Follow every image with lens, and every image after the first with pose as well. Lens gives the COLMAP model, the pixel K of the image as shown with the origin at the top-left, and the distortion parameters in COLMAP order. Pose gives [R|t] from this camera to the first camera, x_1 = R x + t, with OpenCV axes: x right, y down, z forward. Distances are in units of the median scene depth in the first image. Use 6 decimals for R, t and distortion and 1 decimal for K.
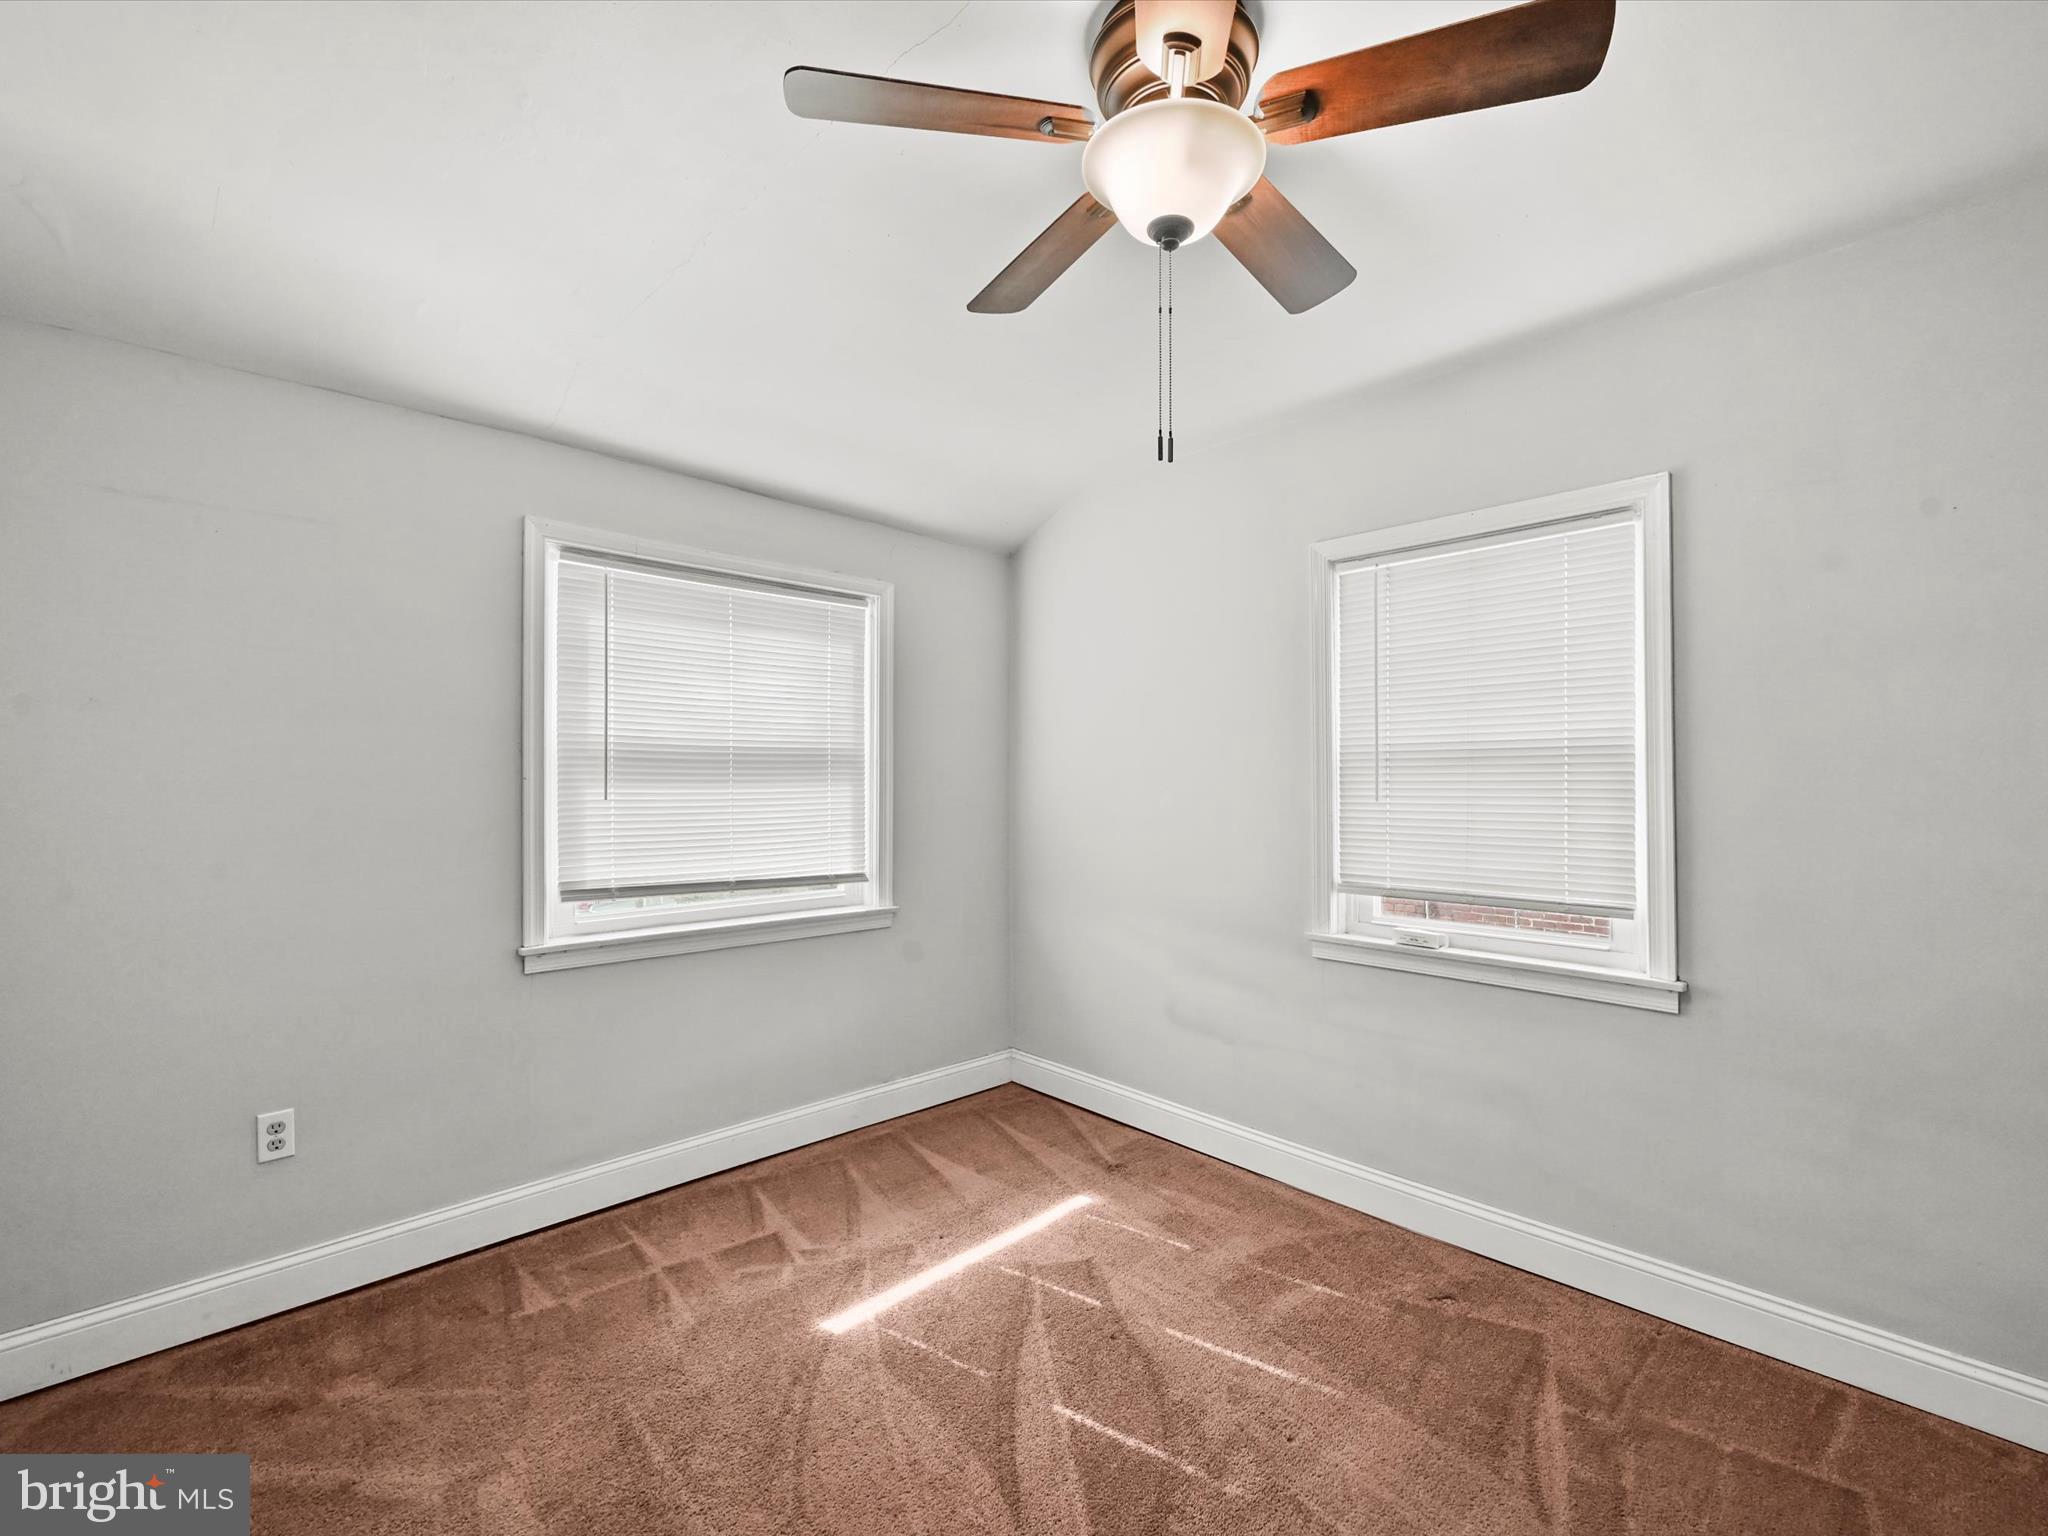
lens RADIAL K [[916.2, 0, 1024.4], [0, 916.2, 770.9], [0, 0, 1]] dist [-0.002030, 0.000176]
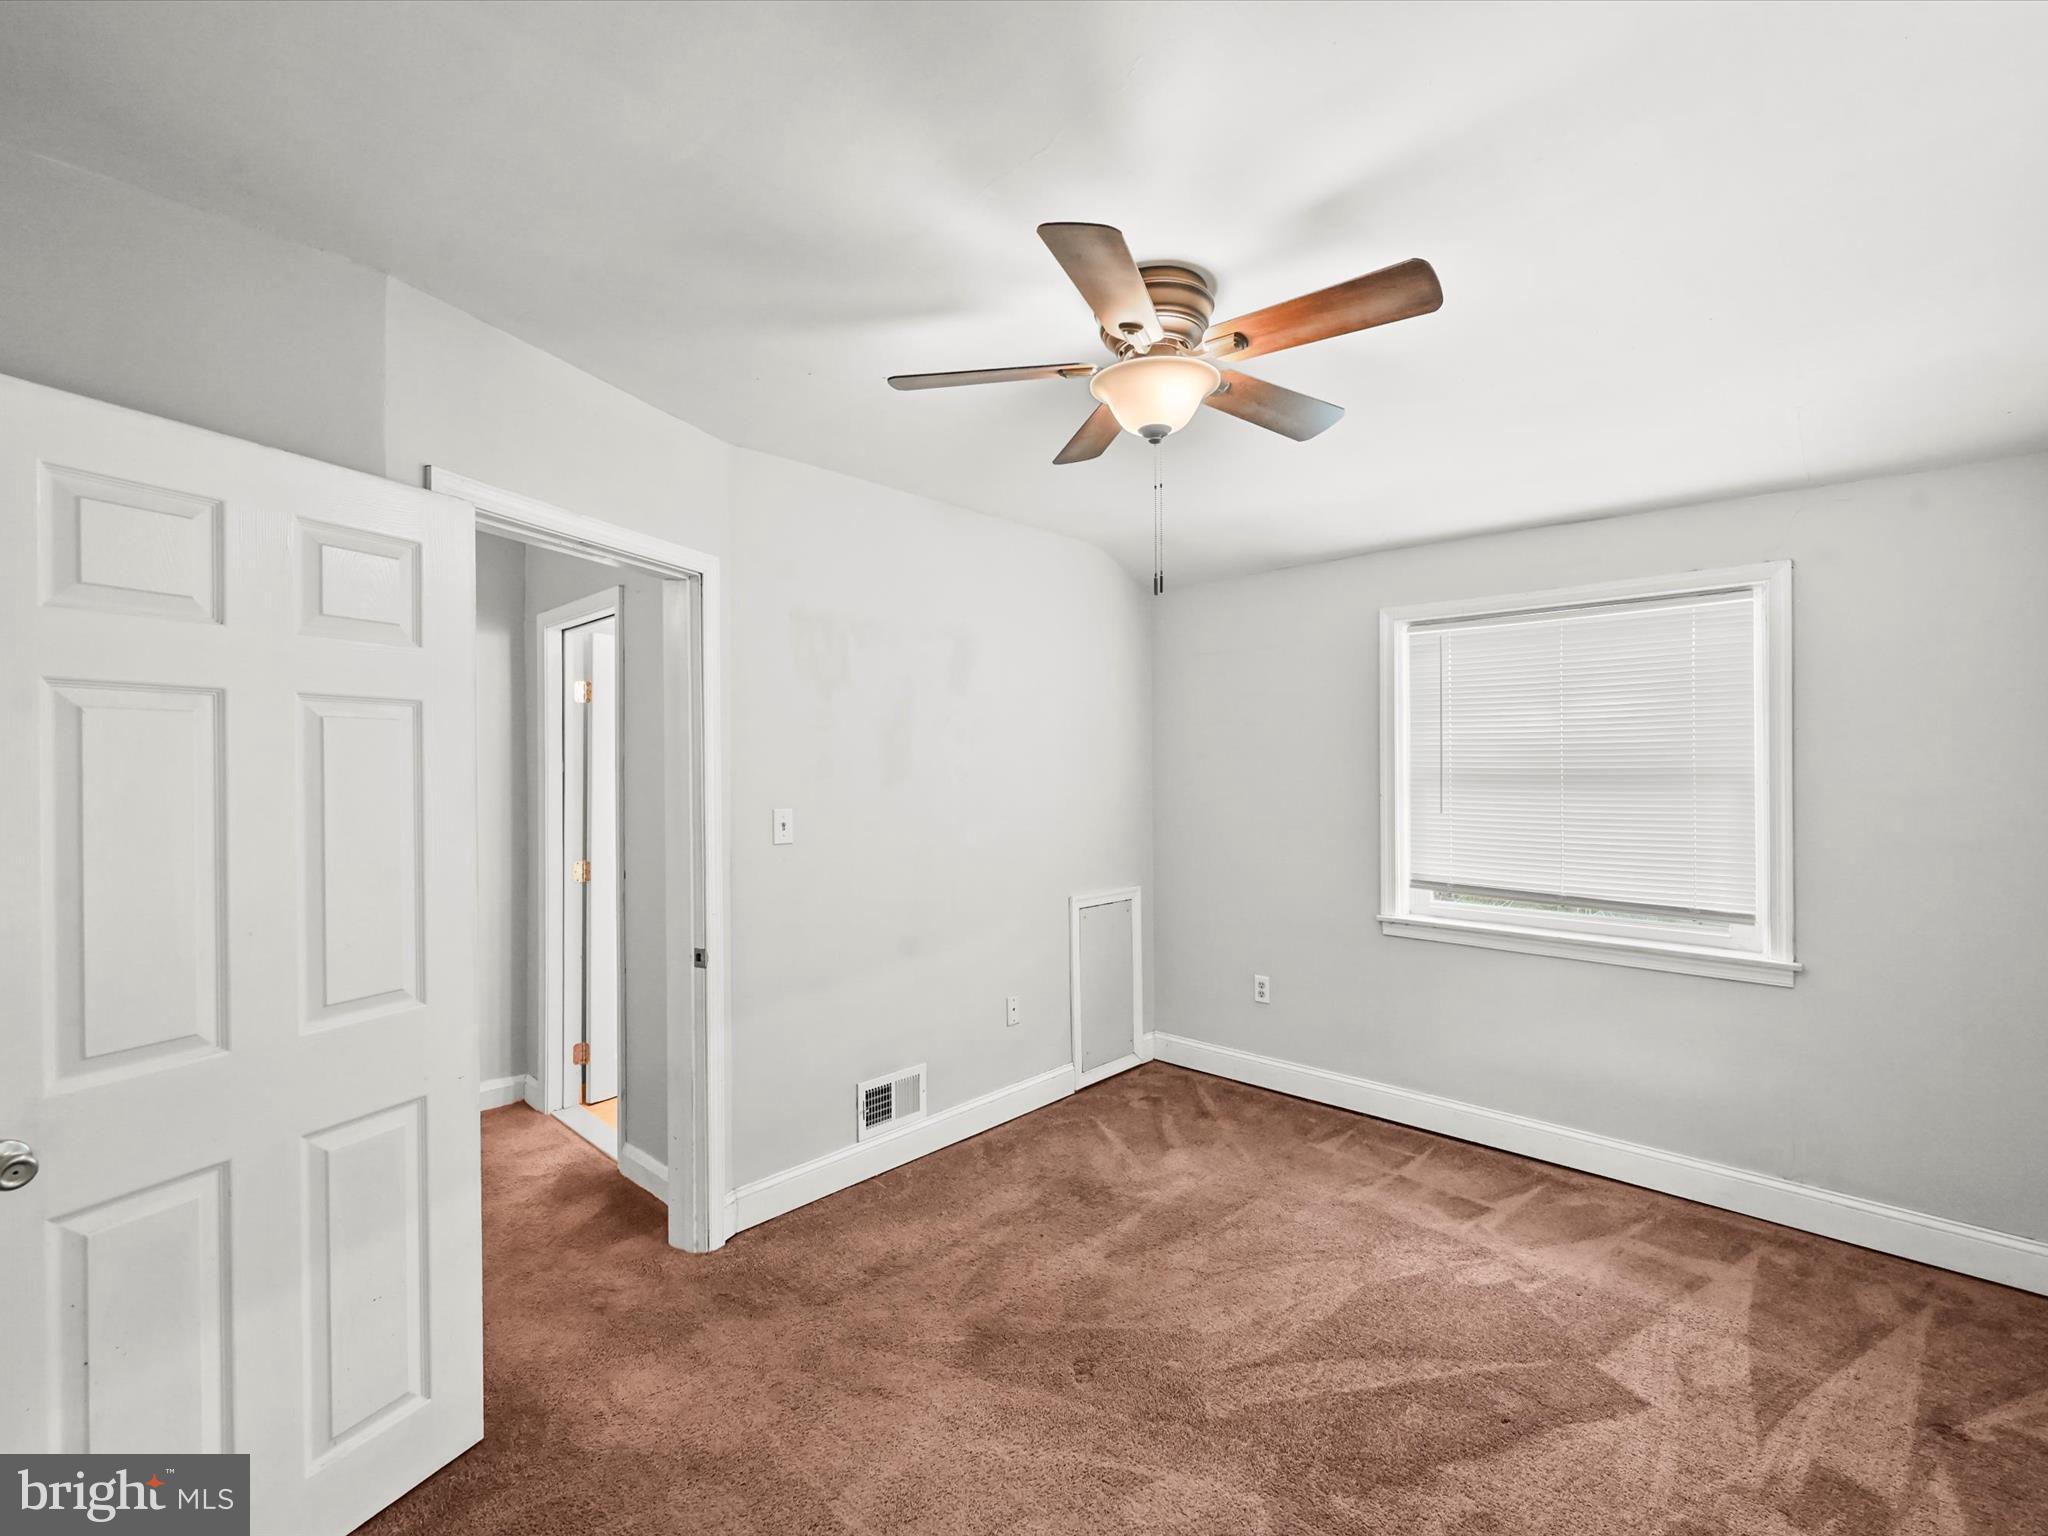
lens RADIAL K [[916.2, 0, 1037.5], [0, 916.2, 751.5], [0, 0, 1]] dist [-0.002030, 0.000176]
pose [[0.041612, -0.017172, -0.998986, 0.836101], [0.009909, 0.999810, -0.016774, -0.040404], [0.999085, -0.009201, 0.041774, 0.407226]]
